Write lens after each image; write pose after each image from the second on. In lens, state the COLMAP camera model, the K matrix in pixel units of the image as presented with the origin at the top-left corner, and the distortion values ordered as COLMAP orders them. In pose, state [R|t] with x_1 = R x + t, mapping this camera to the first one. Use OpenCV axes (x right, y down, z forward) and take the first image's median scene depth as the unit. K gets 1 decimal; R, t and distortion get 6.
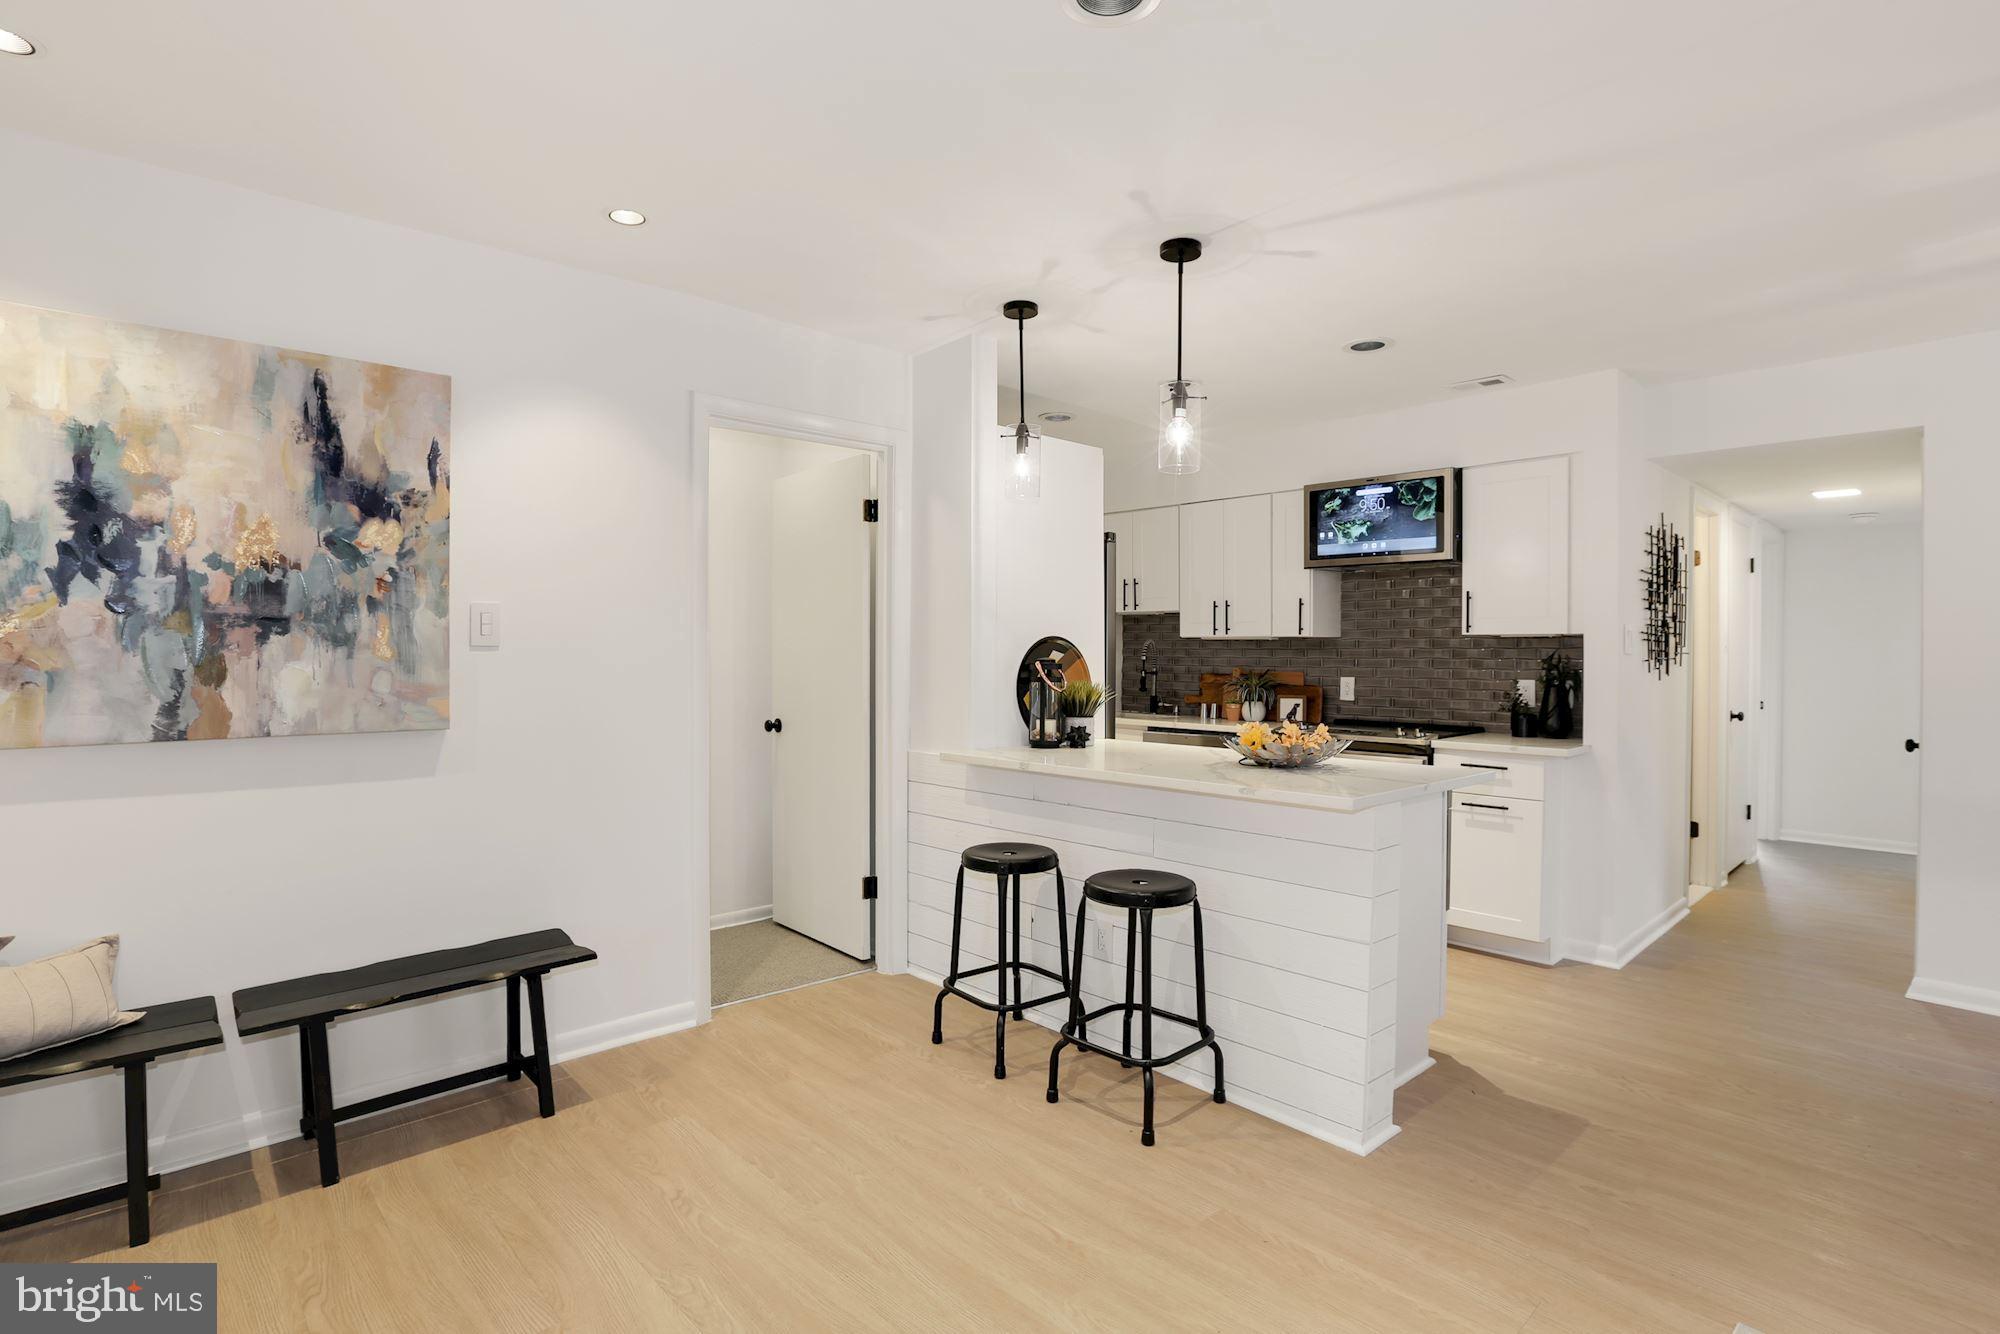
lens RADIAL K [[980.0, 0, 993.2], [0, 980.0, 661.0], [0, 0, 1]] dist [-0.051230, 0.021315]
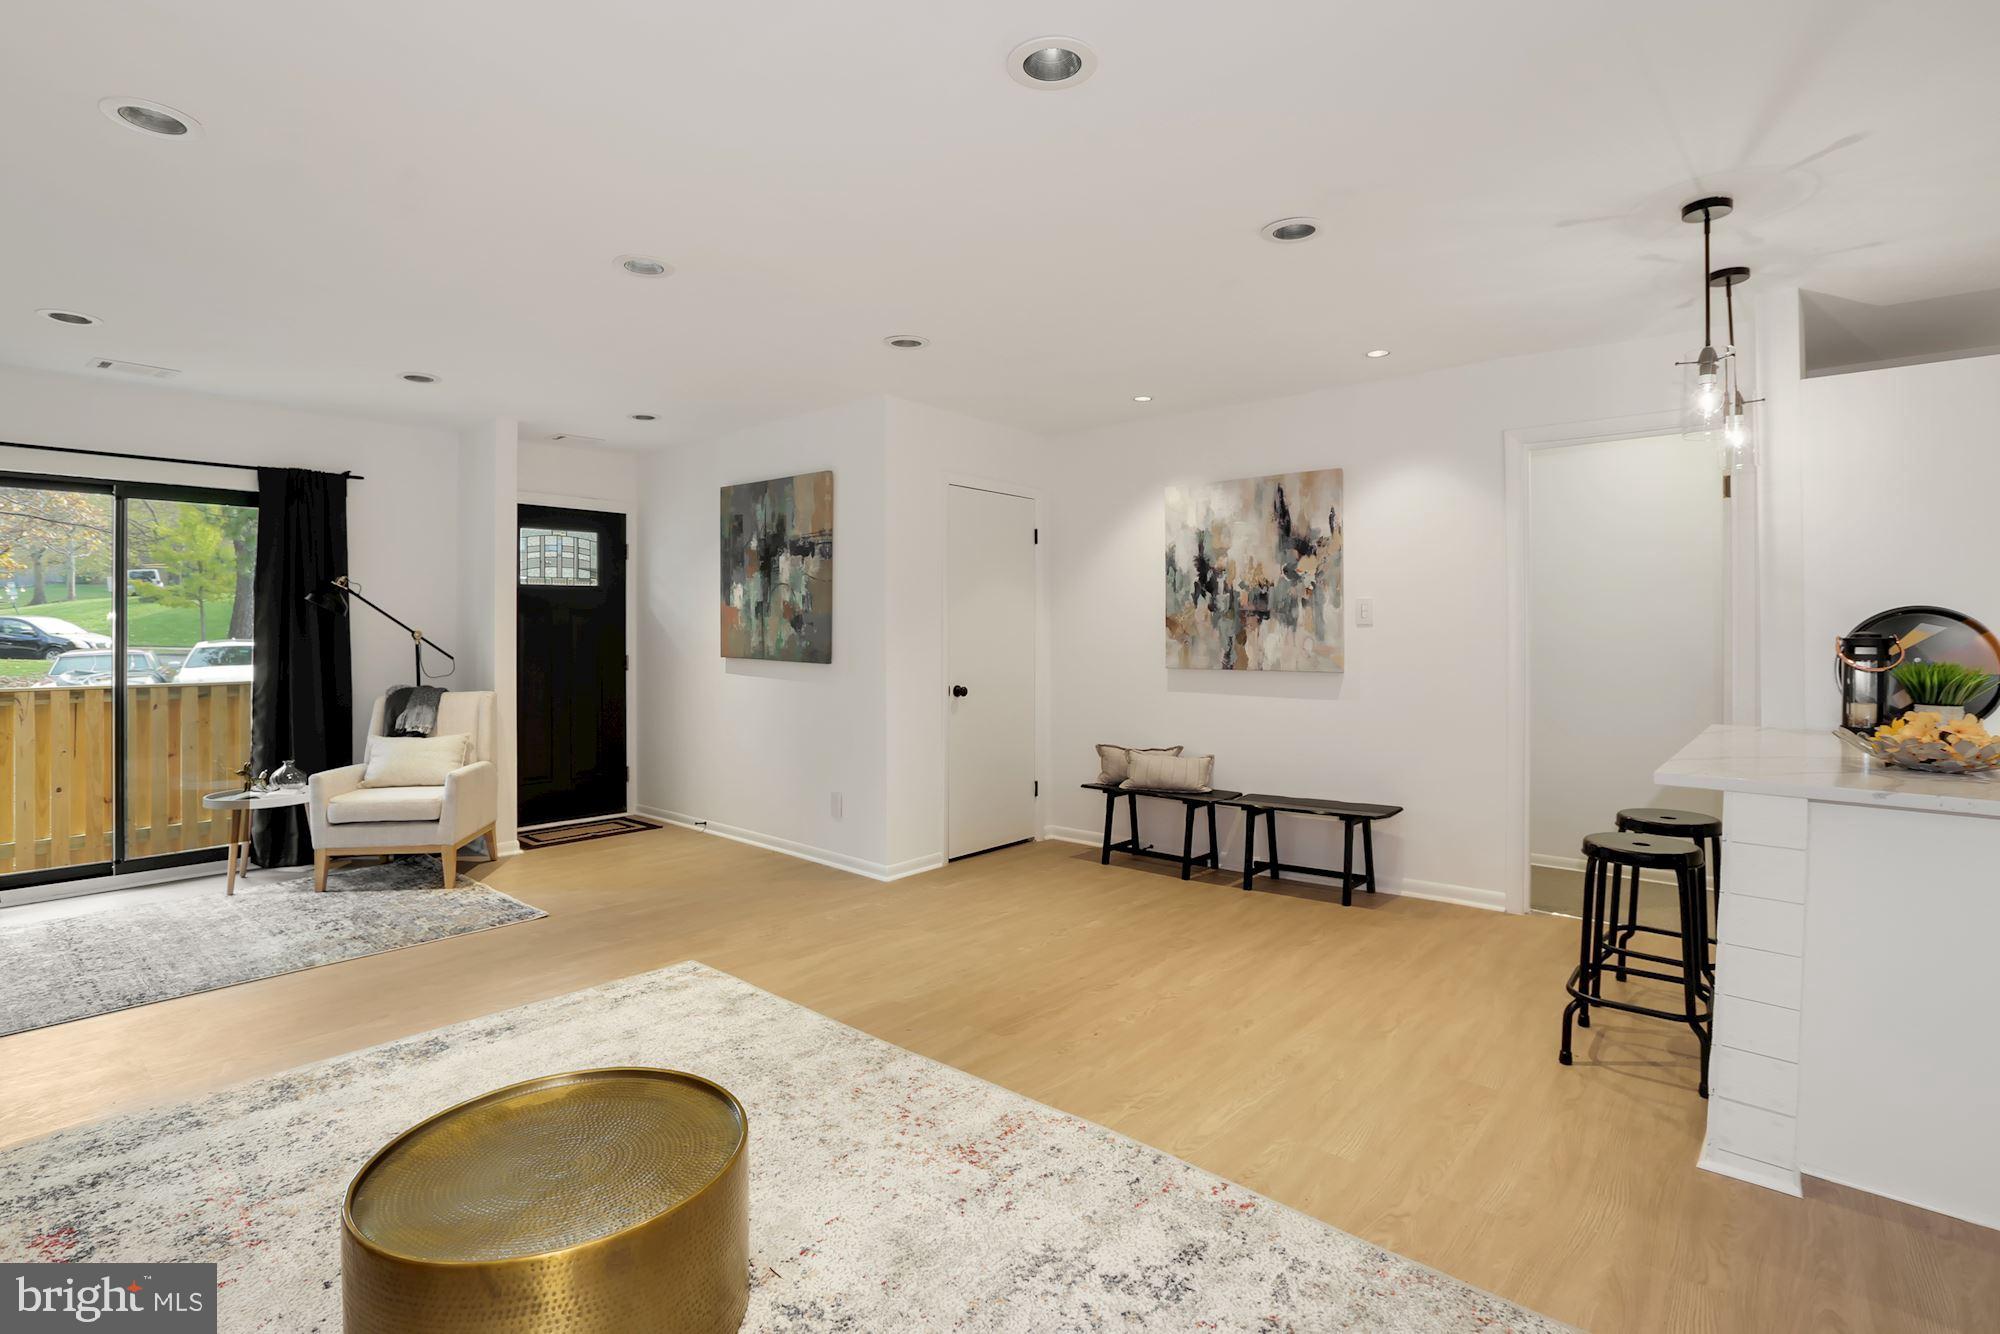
lens RADIAL K [[973.6, 0, 1011.9], [0, 973.6, 636.5], [0, 0, 1]] dist [-0.071028, 0.031914]
pose [[0.120037, 0.003089, -0.992765, 1.178572], [-0.006618, 0.999975, 0.002311, 0.006525], [0.992747, 0.006292, 0.120054, 0.228231]]
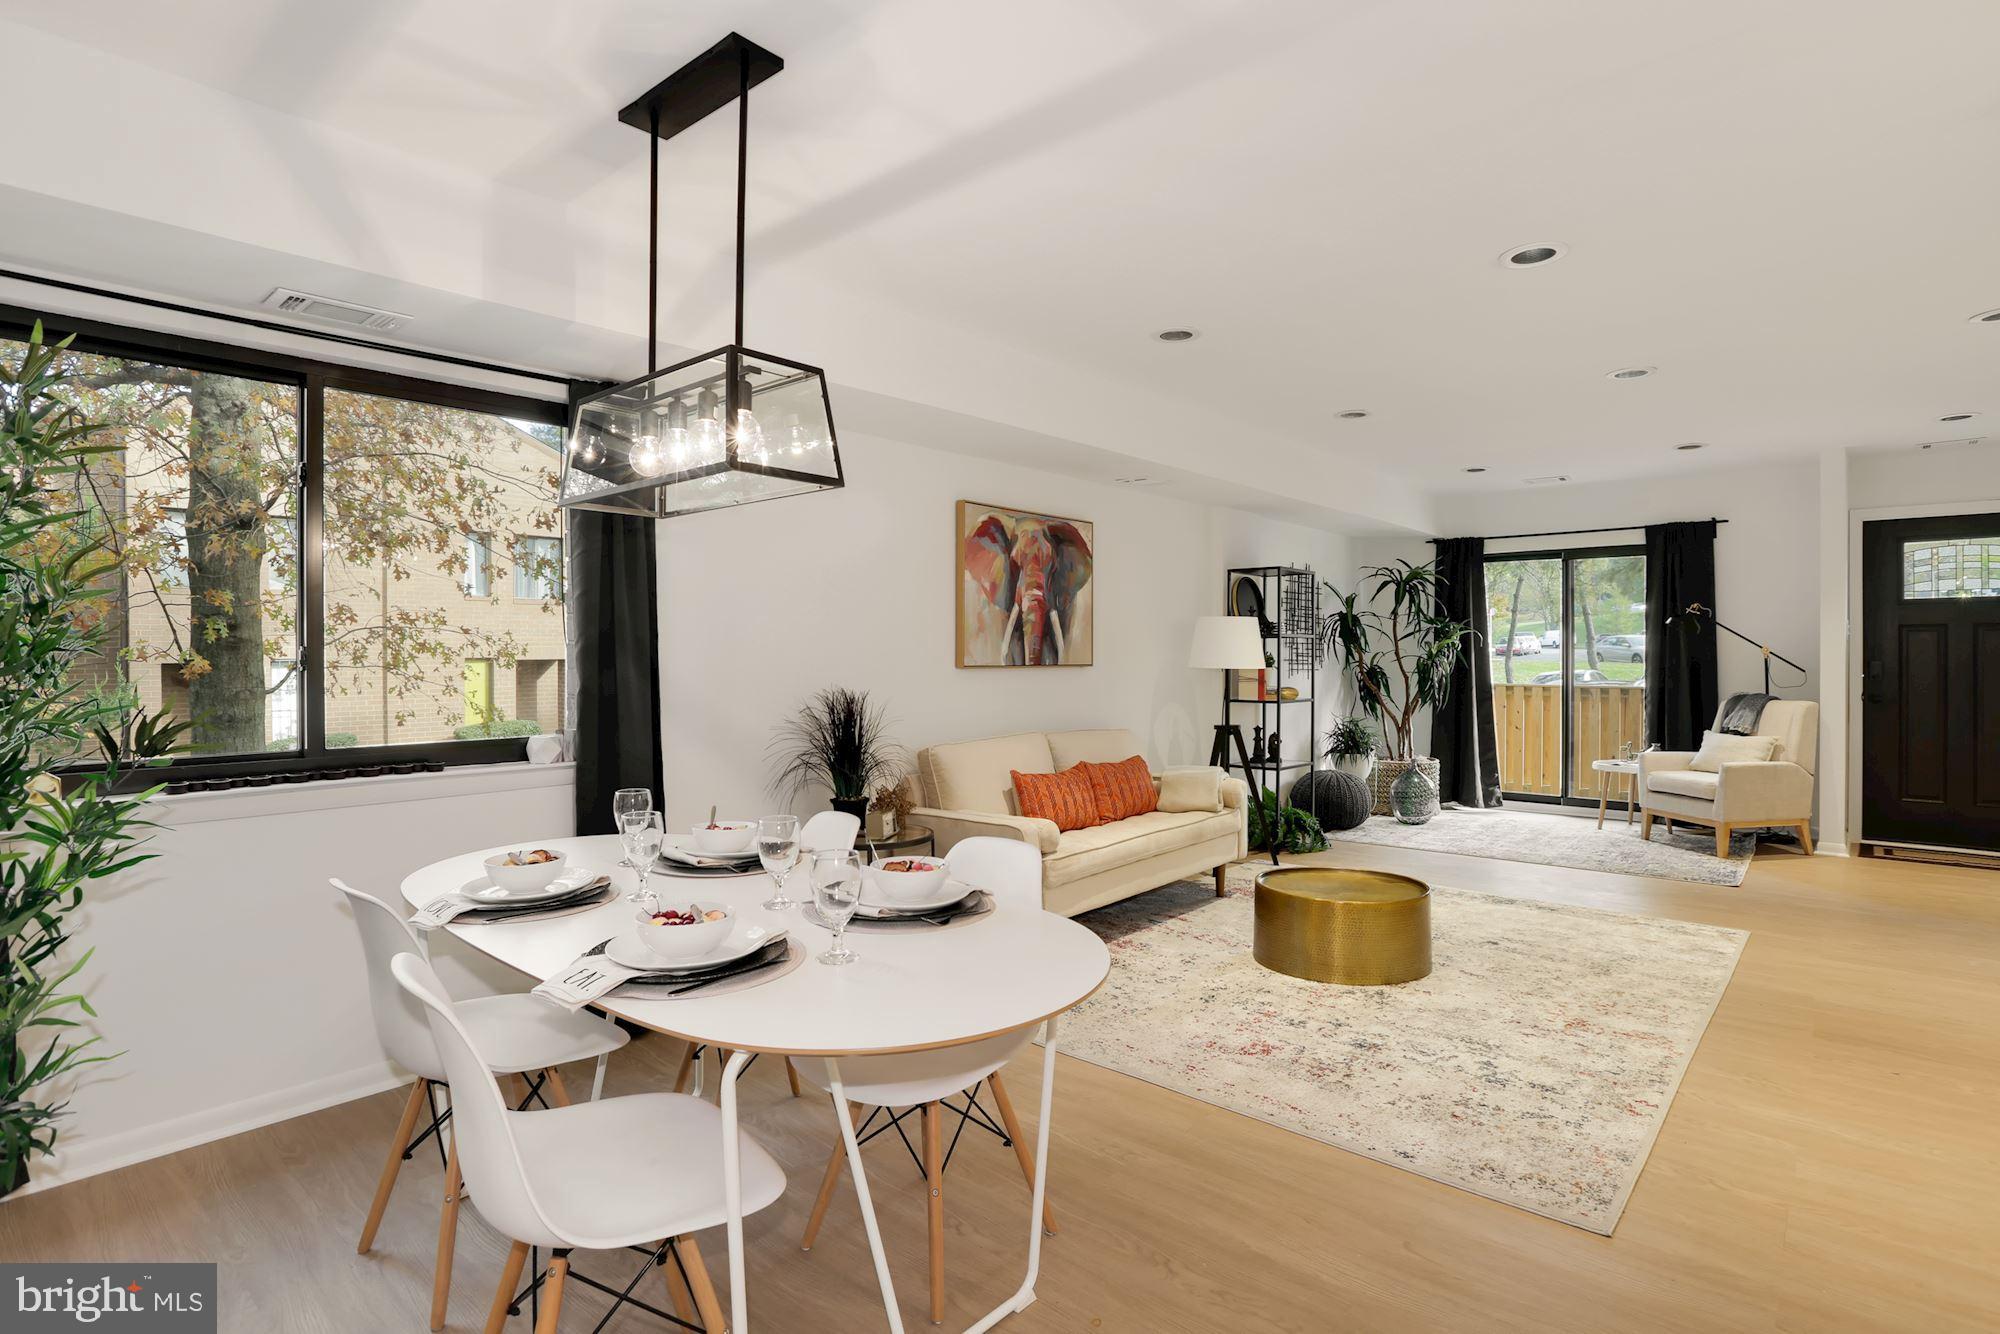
lens RADIAL K [[1011.7, 0, 1000.0], [0, 1011.7, 667.0], [0, 0, 1]] dist [-0.046323, 0.024562]
pose [[-0.993098, -0.000943, -0.117281, 1.184112], [-0.004072, 0.999642, 0.026443, 0.000116], [0.117214, 0.026739, -0.992747, 1.487914]]
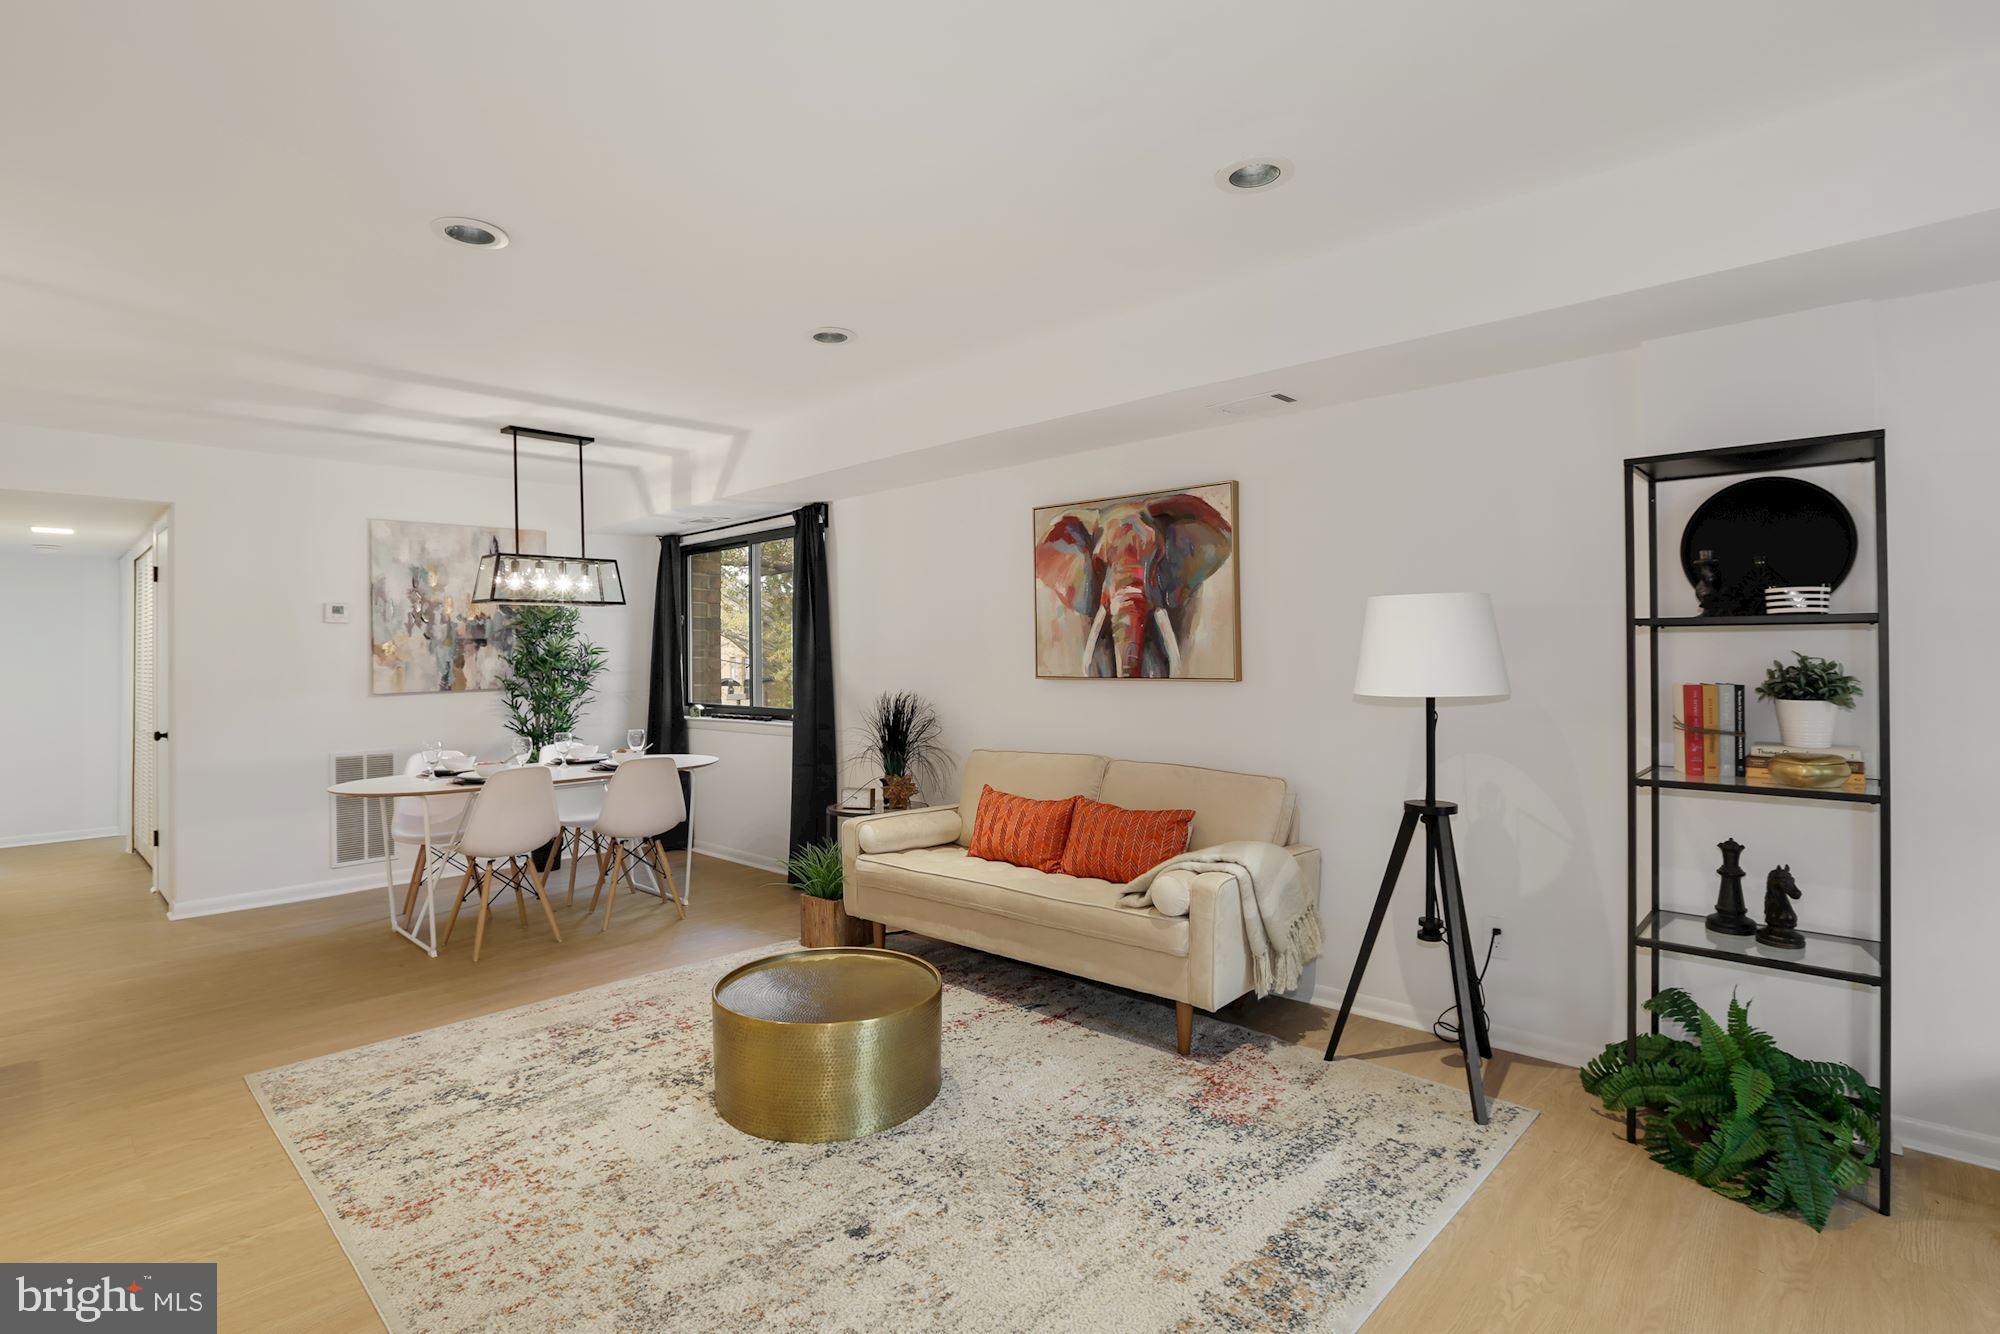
lens RADIAL K [[973.6, 0, 1011.9], [0, 973.6, 636.5], [0, 0, 1]] dist [-0.071028, 0.031914]
pose [[-0.084370, 0.013760, 0.996339, -0.677167], [0.025699, 0.999602, -0.011629, -0.004793], [-0.996103, 0.024623, -0.084690, -0.139196]]
